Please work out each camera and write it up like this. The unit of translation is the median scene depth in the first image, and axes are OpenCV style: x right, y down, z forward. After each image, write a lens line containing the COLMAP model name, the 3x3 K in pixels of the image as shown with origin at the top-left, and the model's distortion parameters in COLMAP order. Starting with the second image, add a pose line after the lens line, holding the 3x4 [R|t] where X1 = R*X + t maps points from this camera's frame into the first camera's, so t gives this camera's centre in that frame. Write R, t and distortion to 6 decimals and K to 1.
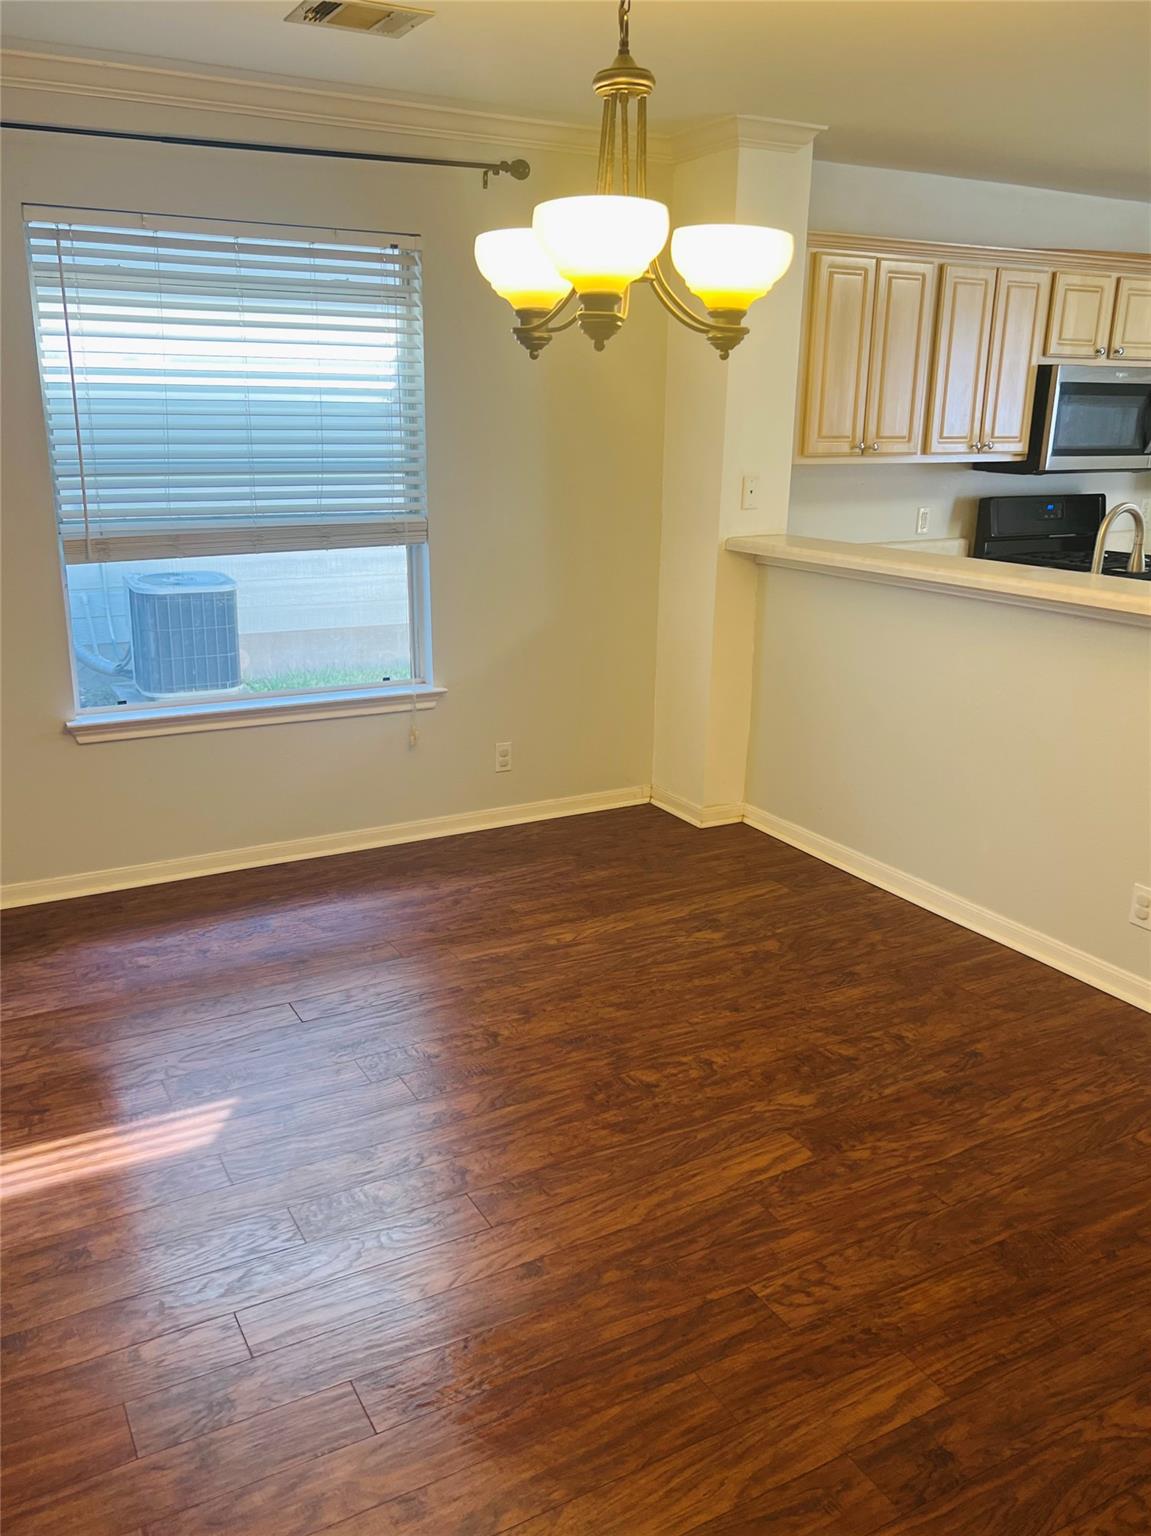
lens RADIAL K [[1239.5, 0, 574.0], [0, 1239.5, 774.3], [0, 0, 1]] dist [0.030410, -0.020431]
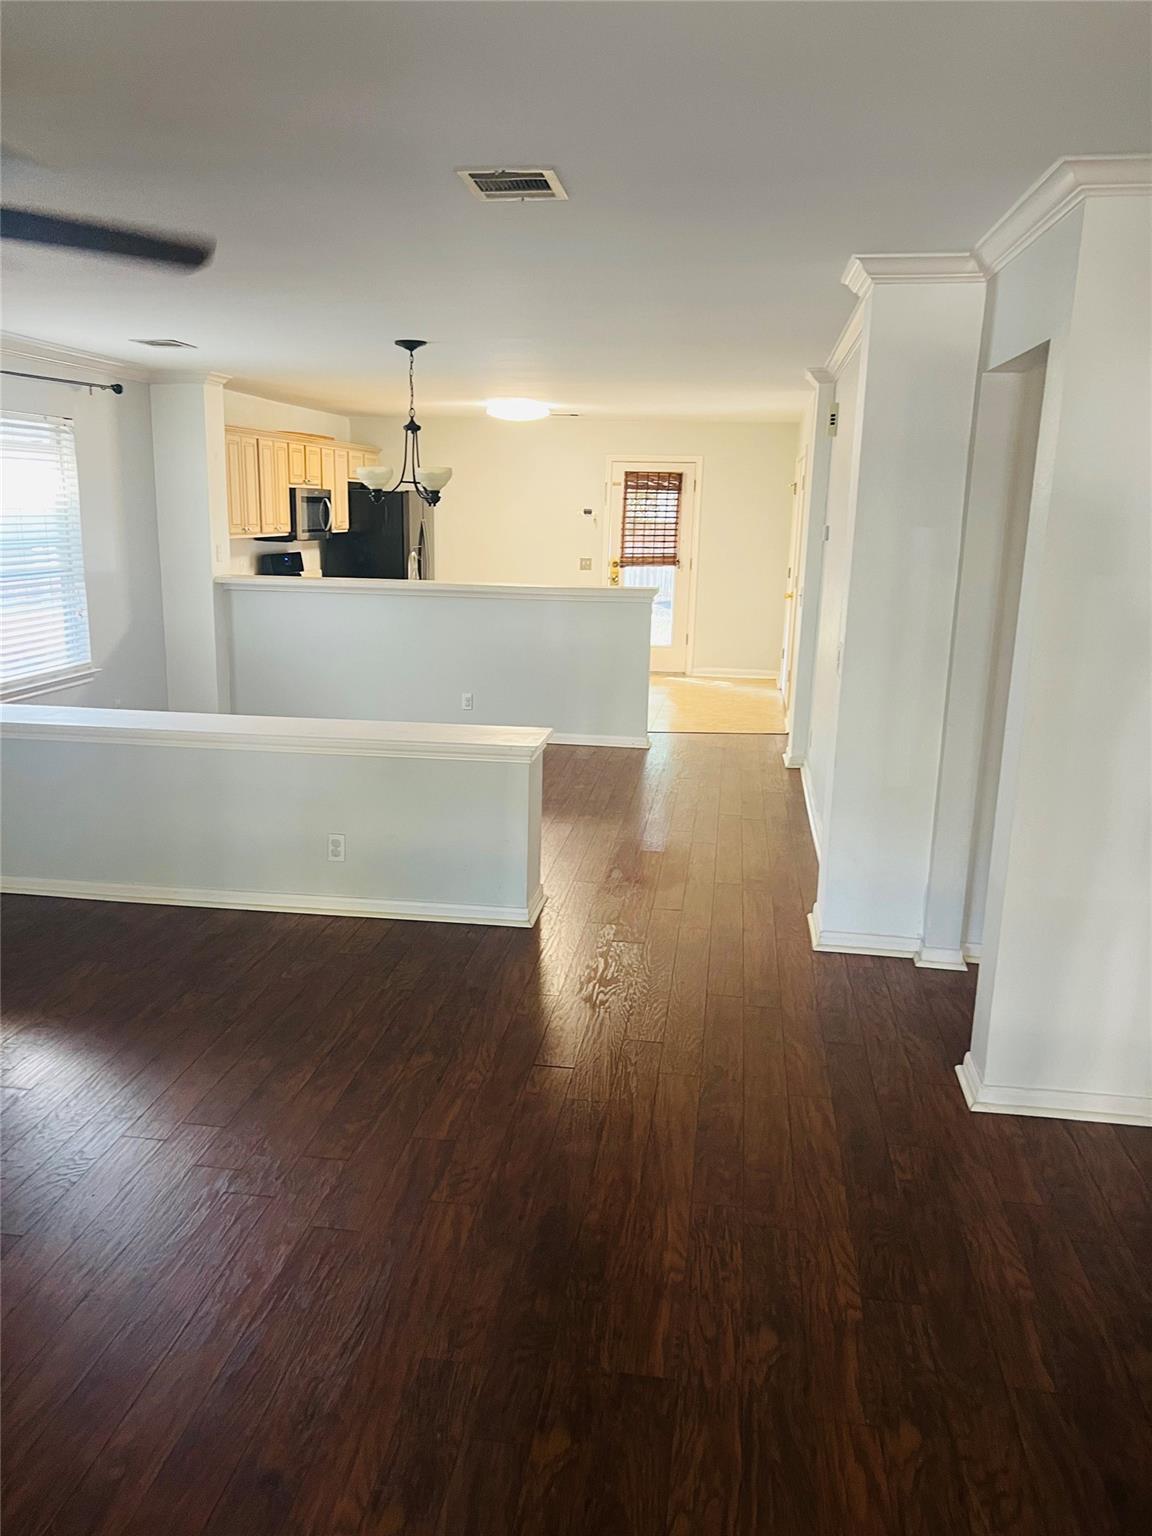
lens RADIAL K [[1152.7, 0, 573.3], [0, 1152.7, 761.5], [0, 0, 1]] dist [0.039477, -0.041783]
pose [[0.602014, -0.173148, 0.779487, -1.240925], [0.213885, 0.975500, 0.051500, 0.145008], [-0.769307, 0.135717, 0.624298, -0.638424]]
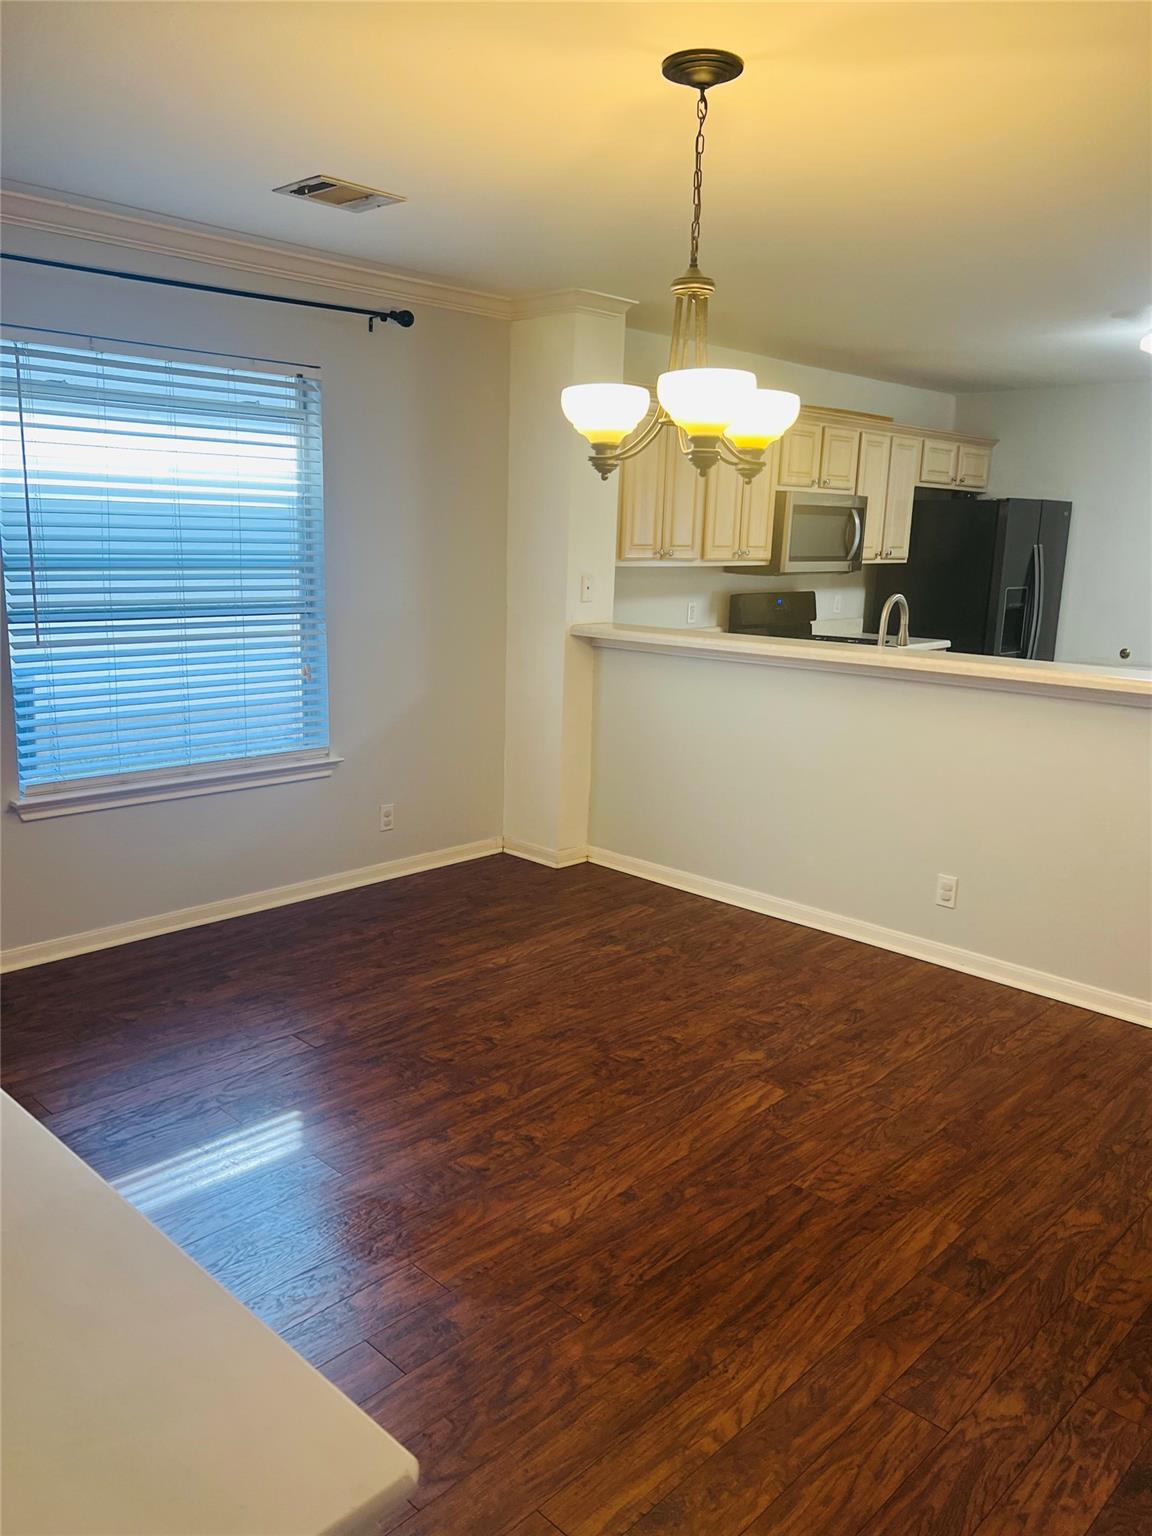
lens RADIAL K [[1152.7, 0, 577.1], [0, 1152.7, 772.6], [0, 0, 1]] dist [0.039477, -0.041783]
pose [[0.957297, -0.044614, 0.285643, -0.247746], [0.064582, 0.996054, -0.060869, 0.026785], [-0.281800, 0.076717, 0.956401, -0.078350]]
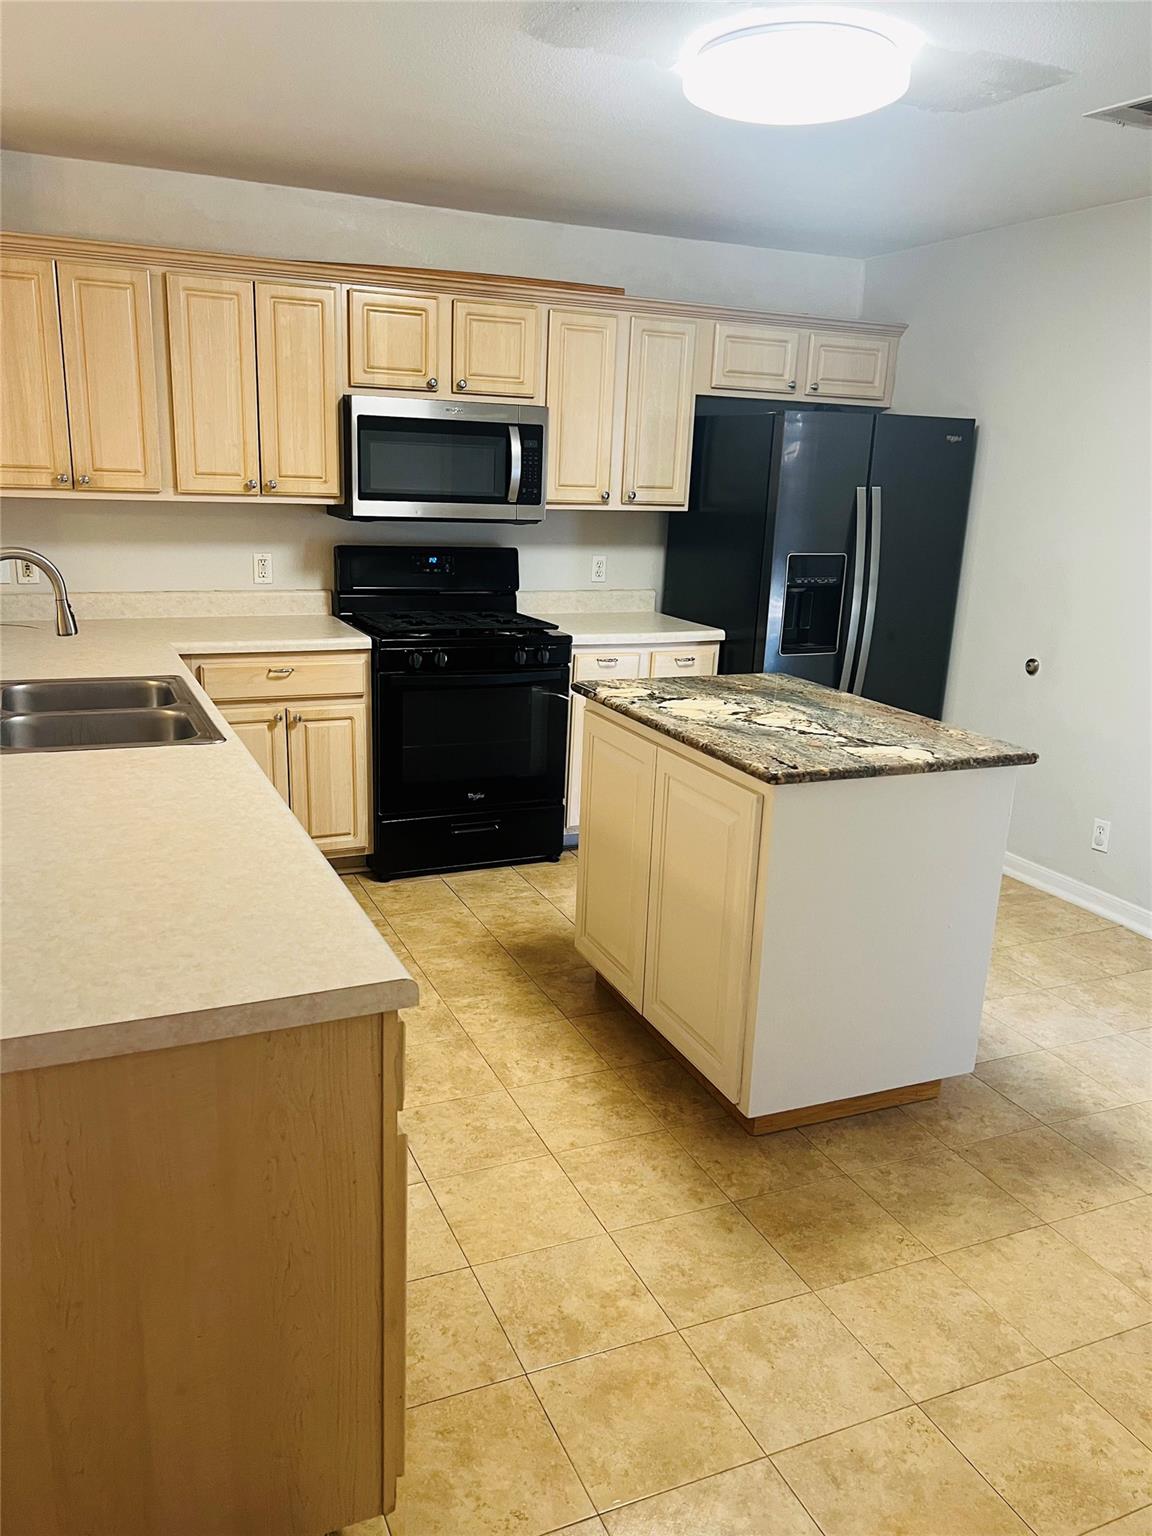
lens RADIAL K [[1152.7, 0, 572.6], [0, 1152.7, 757.5], [0, 0, 1]] dist [0.039477, -0.041783]
pose [[0.995867, 0.043154, -0.079914, 0.869770], [-0.047058, 0.997756, -0.047625, -0.063668], [0.077679, 0.051189, 0.995663, 0.314217]]
